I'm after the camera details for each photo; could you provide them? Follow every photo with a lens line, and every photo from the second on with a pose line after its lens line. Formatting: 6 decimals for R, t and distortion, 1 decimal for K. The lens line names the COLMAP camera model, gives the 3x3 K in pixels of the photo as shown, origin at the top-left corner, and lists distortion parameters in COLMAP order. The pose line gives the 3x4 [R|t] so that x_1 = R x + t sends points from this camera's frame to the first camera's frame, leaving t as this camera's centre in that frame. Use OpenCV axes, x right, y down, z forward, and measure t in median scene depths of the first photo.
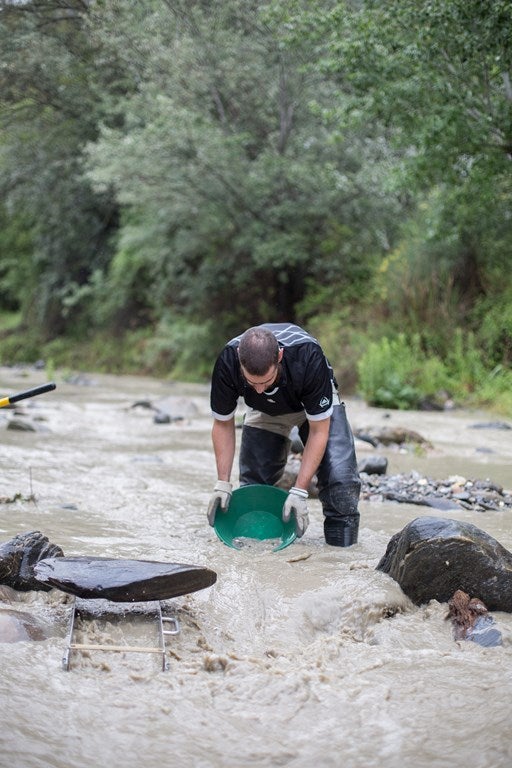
lens RADIAL K [[1125.8, 0, 256.0], [0, 1125.8, 384.0], [0, 0, 1]] dist [-0.151291, 0.182121]
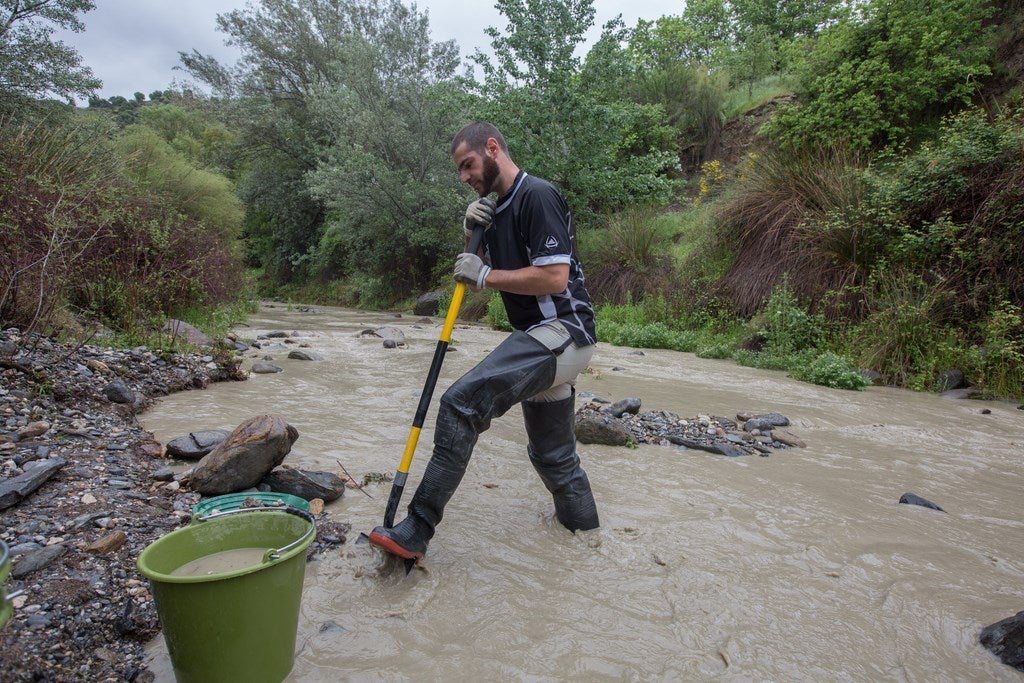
lens RADIAL K [[553.3, 0, 512.0], [0, 553.3, 339.2], [0, 0, 1]] dist [-0.046611, 0.031543]
pose [[0.974447, -0.005004, 0.224563, -0.041523], [-0.008028, 0.998337, 0.057082, -0.008956], [-0.224475, -0.057426, 0.972786, 0.111261]]
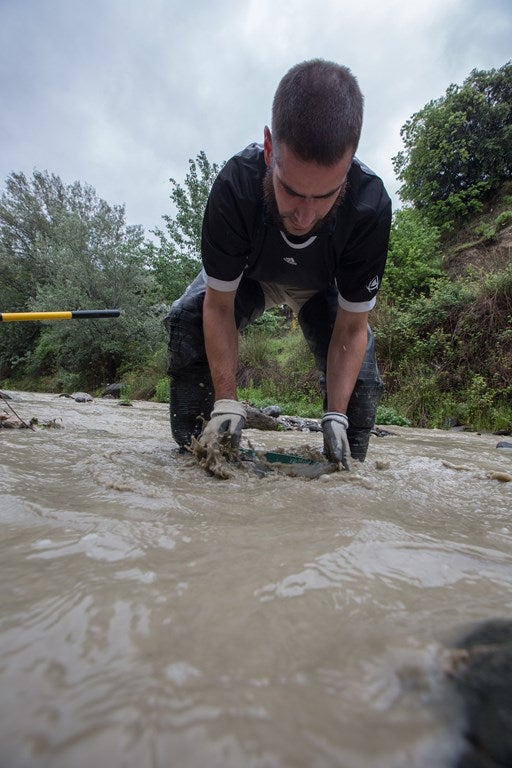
lens RADIAL K [[348.1, 0, 252.7], [0, 348.1, 384.9], [0, 0, 1]] dist [-0.033184, 0.000558]
pose [[0.895866, 0.059292, 0.440351, -0.037639], [-0.030497, 0.996925, -0.072190, 0.018007], [-0.443277, 0.051243, 0.894919, 0.142790]]
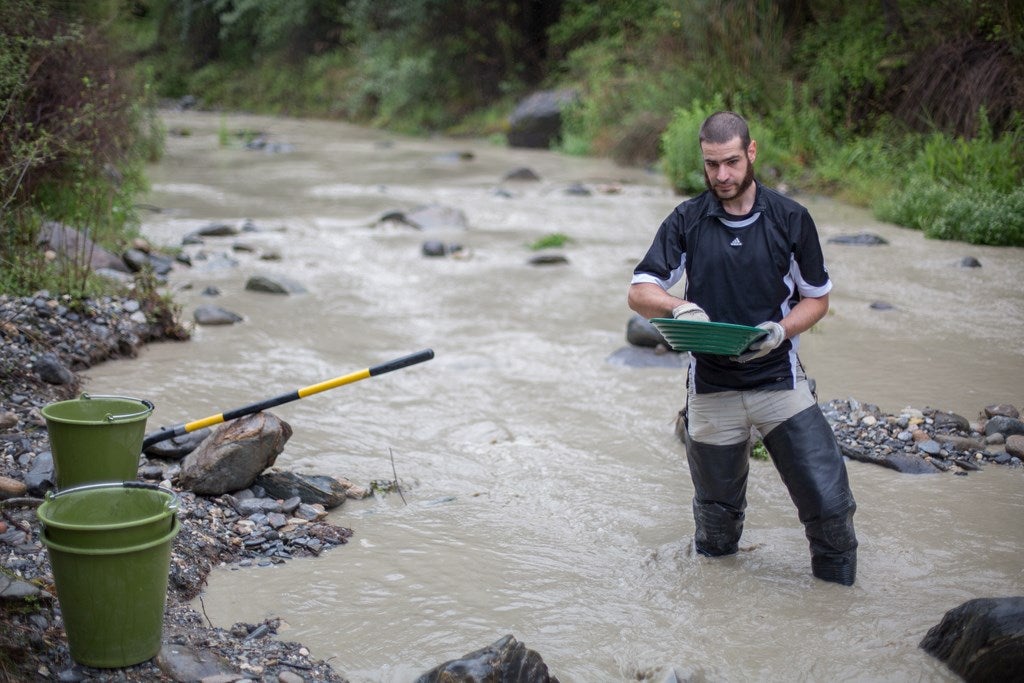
lens RADIAL K [[1501.1, 0, 510.4], [0, 1501.1, 334.1], [0, 0, 1]] dist [-0.151291, 0.182121]
pose [[0.999048, -0.023835, 0.036545, -0.032512], [0.017597, 0.986566, 0.162413, -0.034269], [-0.039925, -0.161615, 0.986046, 0.002717]]
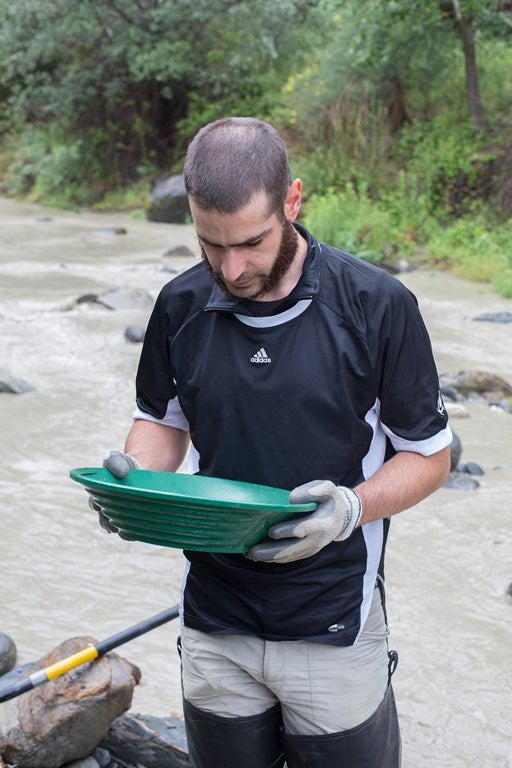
lens RADIAL K [[1134.3, 0, 256.0], [0, 1134.3, 384.0], [0, 0, 1]] dist [-0.149319, 0.109252]
pose [[0.985830, -0.037803, 0.163433, -0.061356], [0.005622, 0.981175, 0.193040, -0.041369], [-0.167654, -0.189385, 0.967484, 0.092168]]
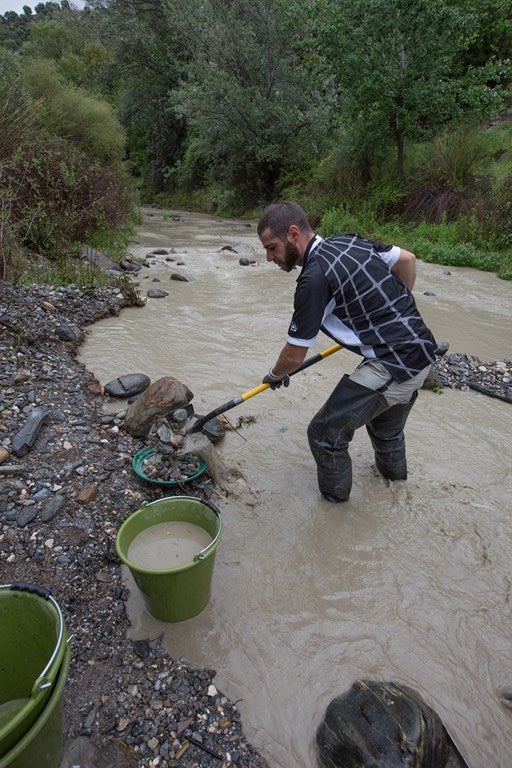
lens RADIAL K [[415.0, 0, 256.3], [0, 415.0, 388.3], [0, 0, 1]] dist [-0.046611, 0.031543]
pose [[0.998815, -0.010124, 0.047602, -0.045622], [-0.010031, 0.914291, 0.404933, -0.027186], [-0.047621, -0.404930, 0.913107, 0.119351]]
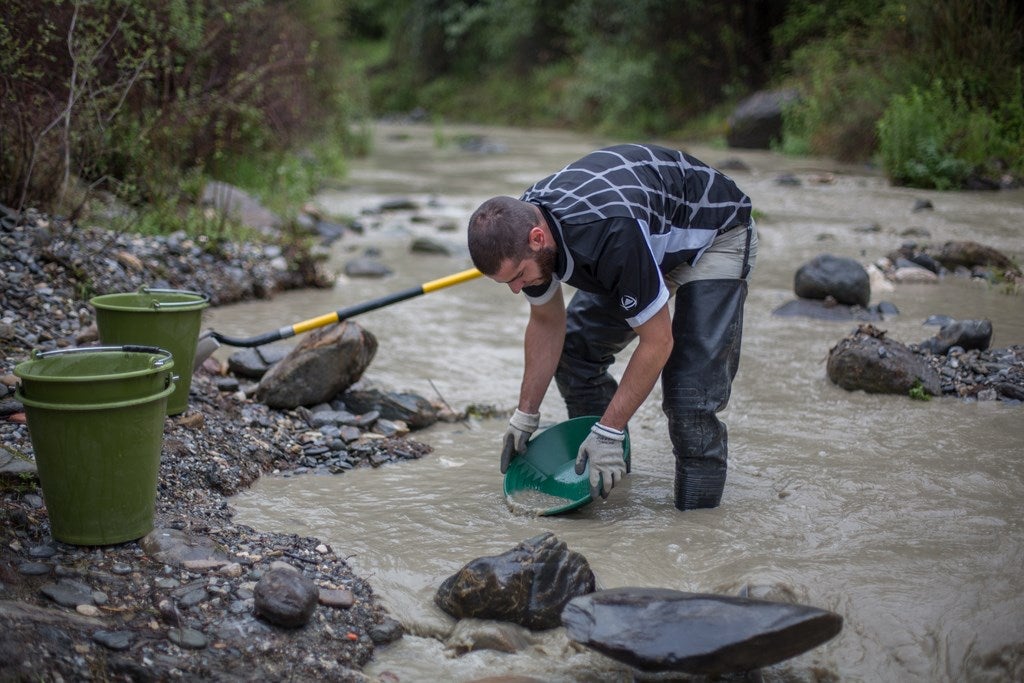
lens RADIAL K [[1501.1, 0, 510.4], [0, 1501.1, 334.1], [0, 0, 1]] dist [-0.151291, 0.182121]
pose [[0.992173, -0.008318, -0.124595, -0.015404], [0.025737, 0.989978, 0.138857, -0.015169], [0.122192, -0.140977, 0.982443, 0.021573]]
